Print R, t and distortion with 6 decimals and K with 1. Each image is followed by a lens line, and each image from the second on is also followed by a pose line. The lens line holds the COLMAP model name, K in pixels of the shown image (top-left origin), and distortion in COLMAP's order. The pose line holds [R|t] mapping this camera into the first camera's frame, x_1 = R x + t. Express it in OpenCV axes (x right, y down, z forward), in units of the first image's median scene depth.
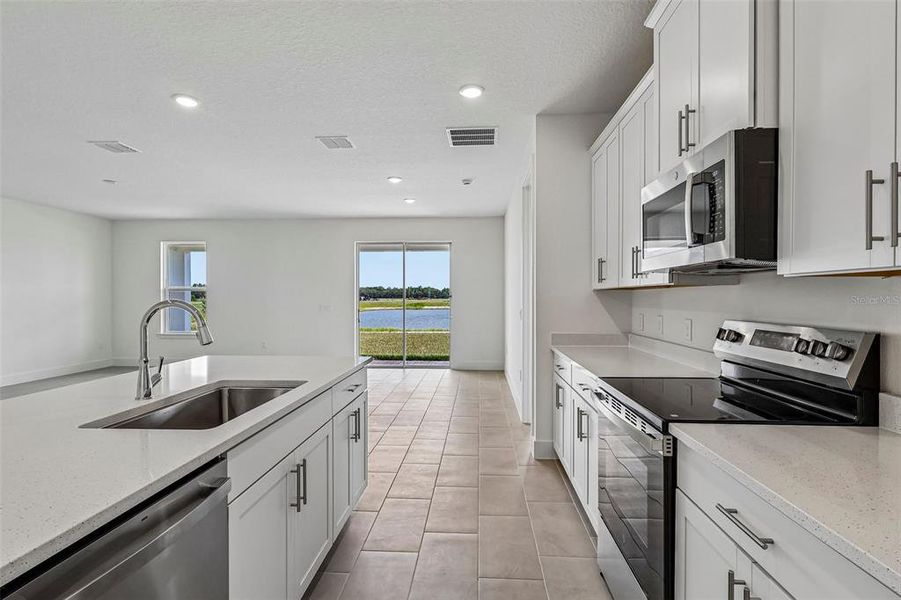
lens RADIAL K [[443.6, 0, 450.5], [0, 443.6, 300.0], [0, 0, 1]] dist [-0.000451, -0.000504]
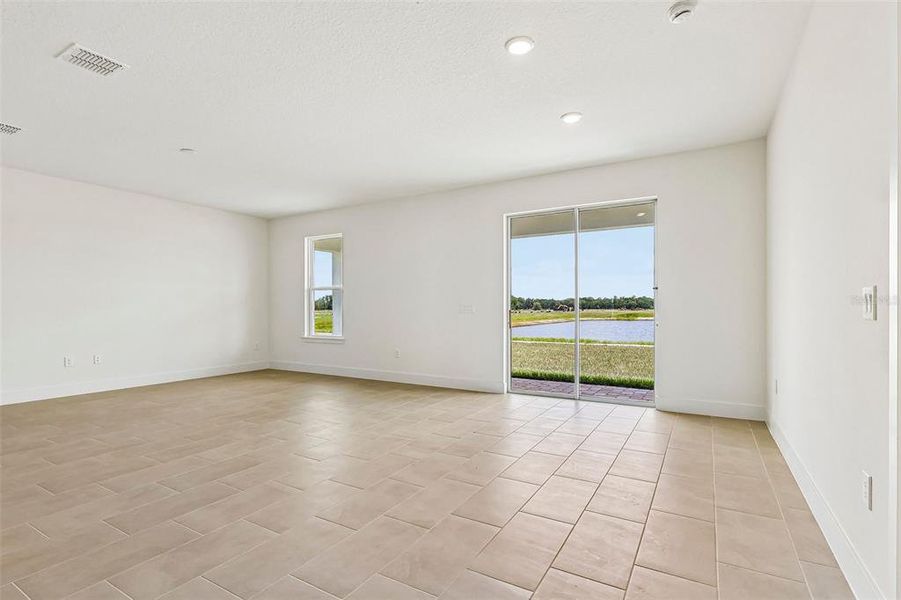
lens RADIAL K [[406.7, 0, 451.8], [0, 406.7, 323.8], [0, 0, 1]] dist [-0.000645, -0.000086]
pose [[0.879233, 0.011843, -0.476246, 0.019848], [0.001302, 0.999627, 0.027262, 0.025133], [0.476391, -0.024590, 0.878890, 0.393996]]
